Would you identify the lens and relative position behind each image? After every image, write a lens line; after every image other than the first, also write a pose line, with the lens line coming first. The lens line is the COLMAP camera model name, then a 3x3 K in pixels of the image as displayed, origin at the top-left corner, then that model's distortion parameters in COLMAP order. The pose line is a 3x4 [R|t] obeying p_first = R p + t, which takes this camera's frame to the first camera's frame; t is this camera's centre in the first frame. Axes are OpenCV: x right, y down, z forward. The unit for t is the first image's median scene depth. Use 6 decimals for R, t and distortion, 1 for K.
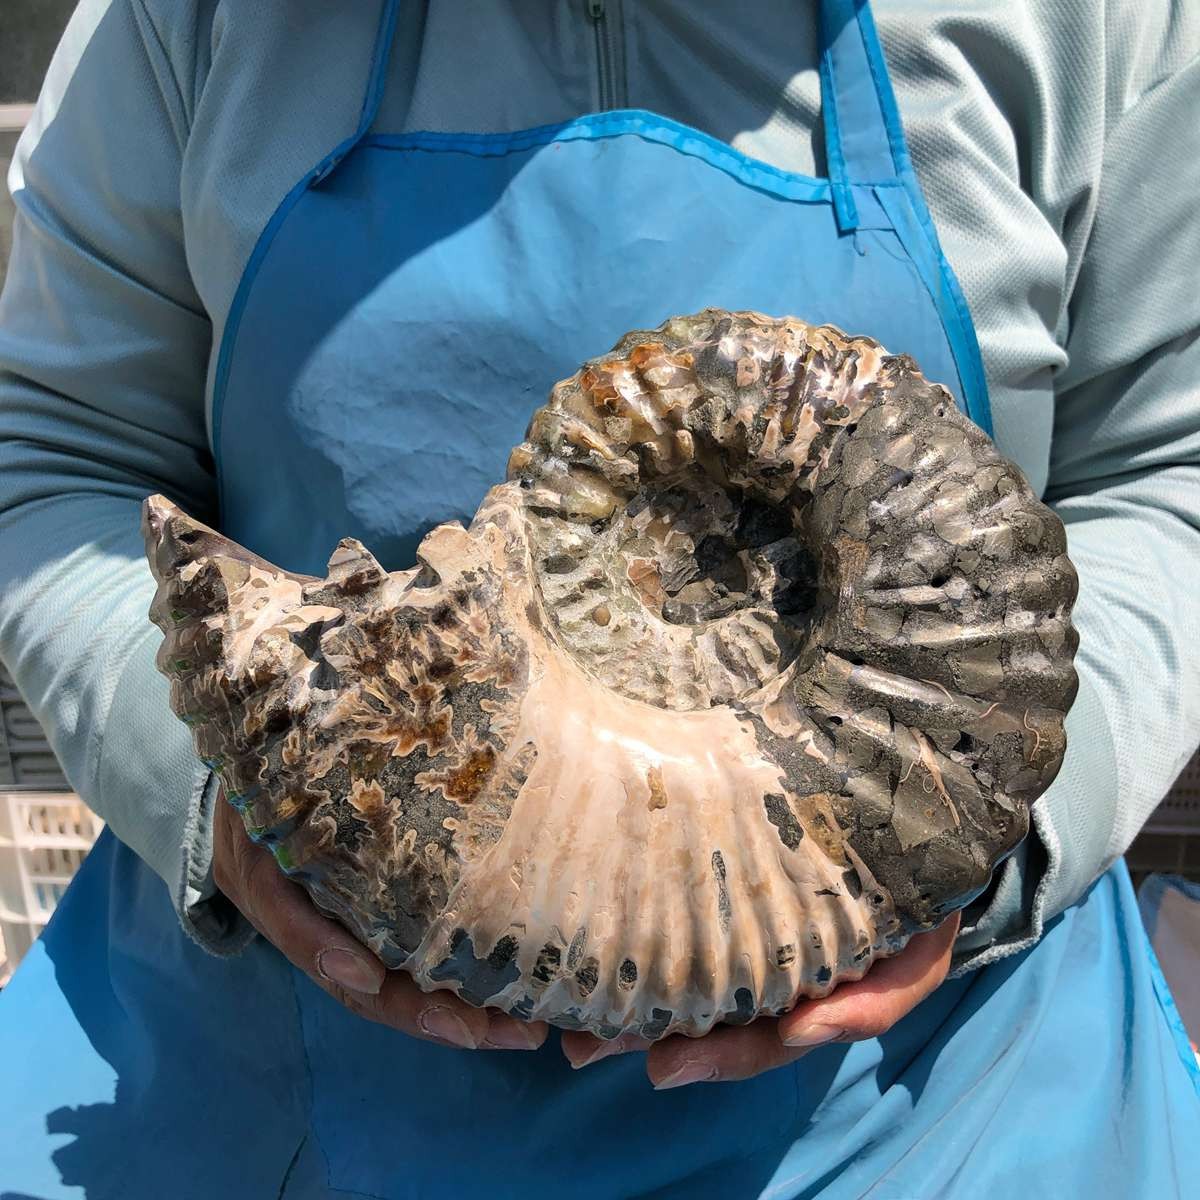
lens RADIAL K [[1365.7, 0, 638.2], [0, 1365.7, 589.2], [0, 0, 1]] dist [0.211210, -0.996459]
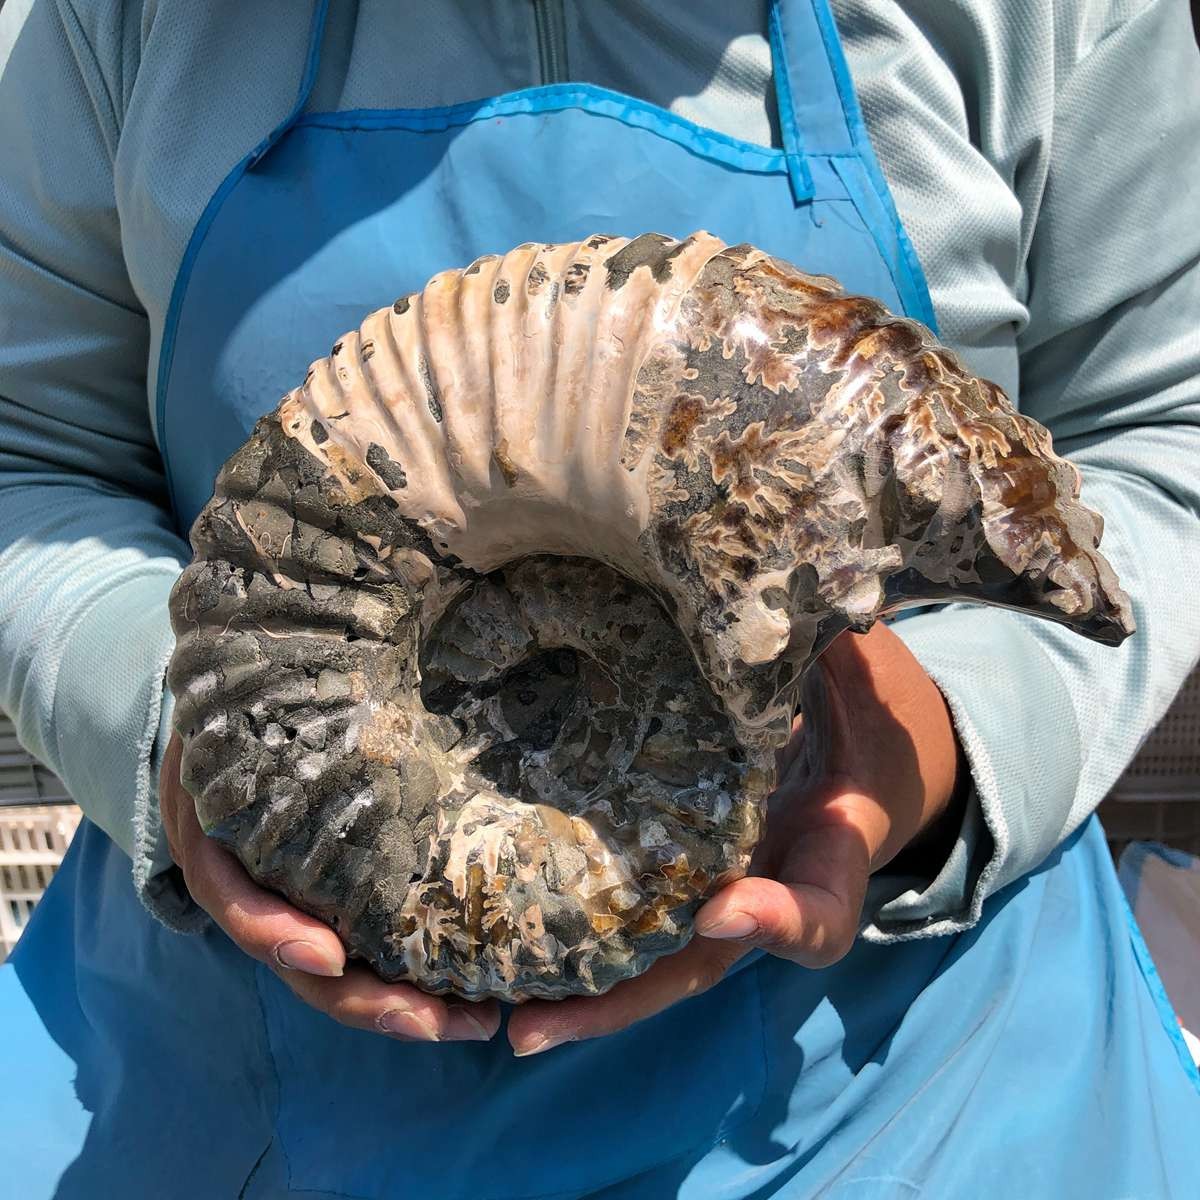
lens RADIAL K [[1367.3, 0, 608.6], [0, 1367.3, 585.7], [0, 0, 1]] dist [0.217556, -0.996840]
pose [[-0.955979, 0.244560, 0.162158, -0.201782], [-0.201475, -0.948821, 0.243202, -0.202141], [0.213336, 0.199825, 0.956325, 0.071807]]
